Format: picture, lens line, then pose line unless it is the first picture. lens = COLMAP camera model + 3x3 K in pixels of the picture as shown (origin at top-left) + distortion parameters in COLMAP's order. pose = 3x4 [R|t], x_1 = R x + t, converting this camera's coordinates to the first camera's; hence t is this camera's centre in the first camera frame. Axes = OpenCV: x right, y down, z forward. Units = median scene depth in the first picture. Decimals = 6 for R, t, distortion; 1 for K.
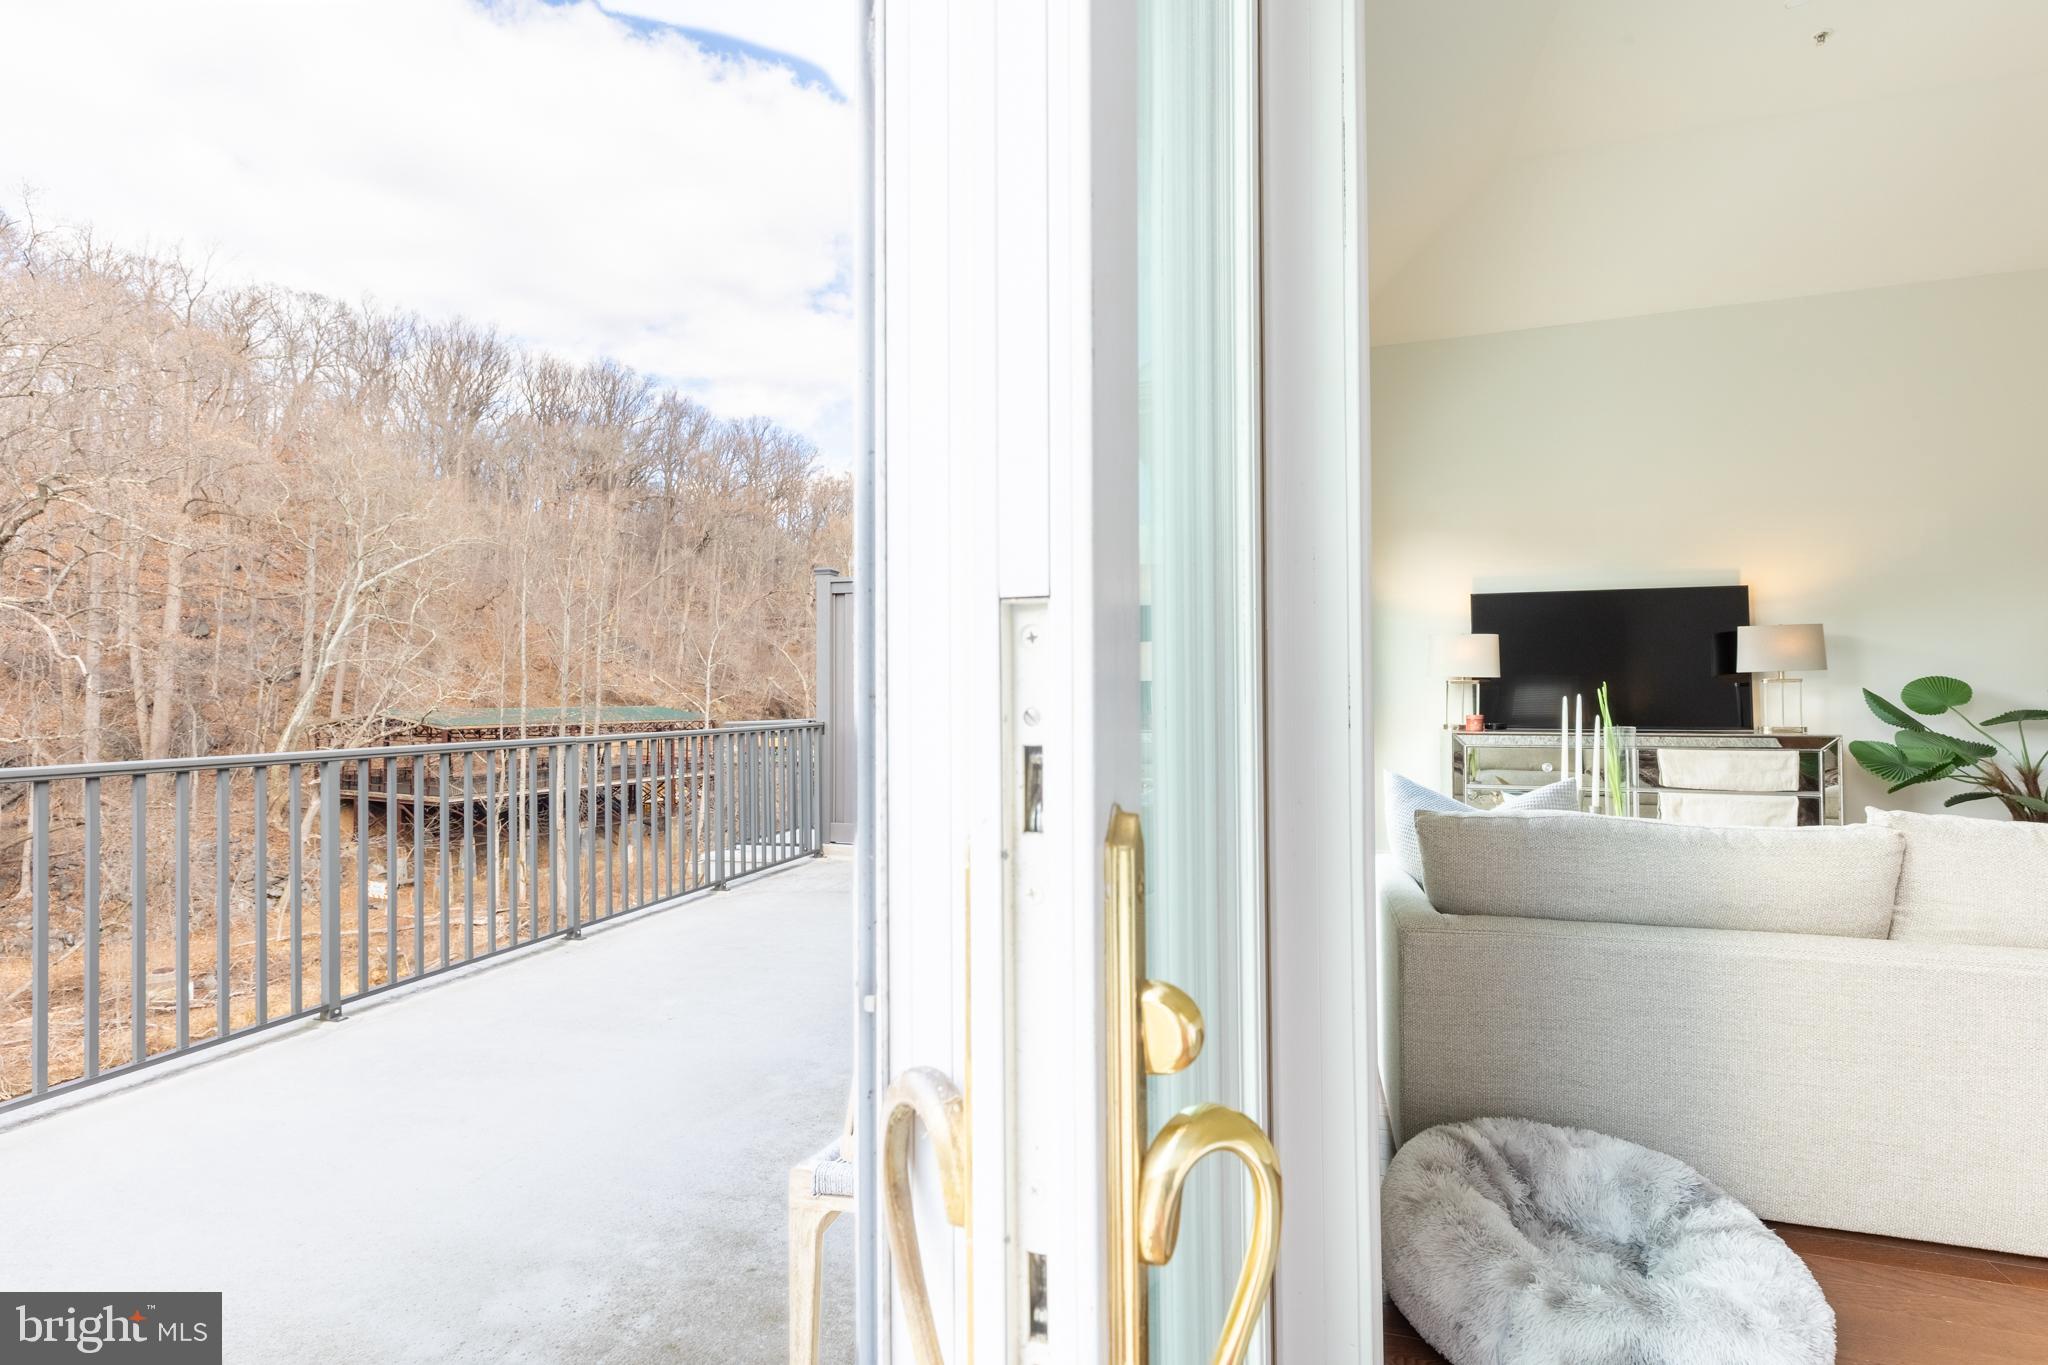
lens RADIAL K [[902.7, 0, 1024.0], [0, 902.7, 682.5], [0, 0, 1]] dist [-0.006198, -0.000768]
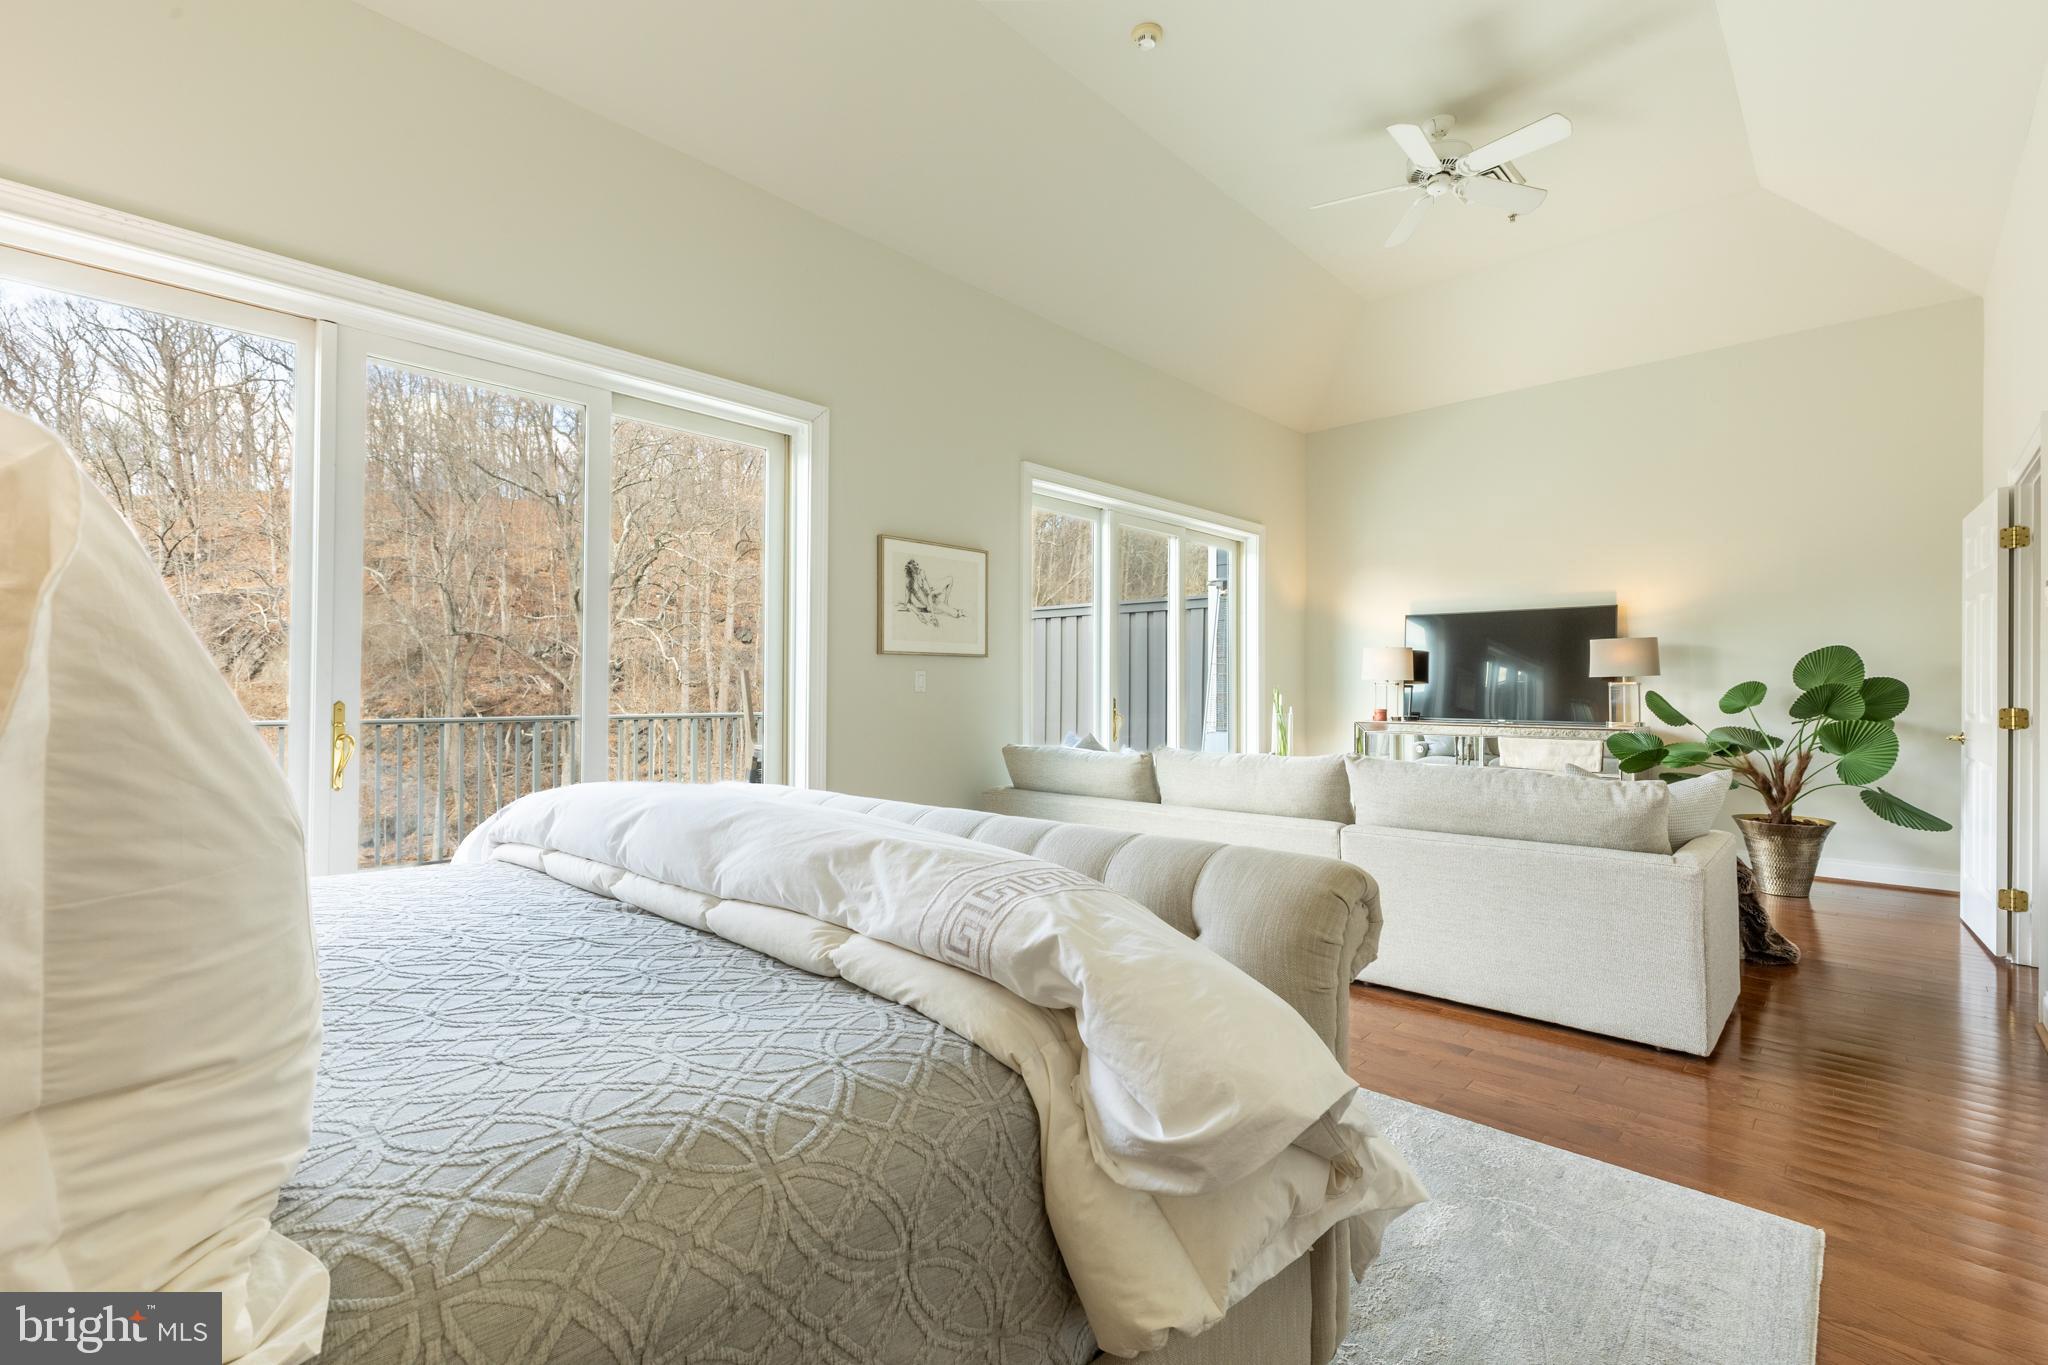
lens RADIAL K [[902.7, 0, 1024.0], [0, 902.7, 682.5], [0, 0, 1]] dist [-0.006198, -0.000768]
pose [[0.899391, 0.003443, -0.437132, 0.581138], [-0.000177, 0.999972, 0.007511, -0.012134], [0.437145, -0.006678, 0.899366, -0.406359]]
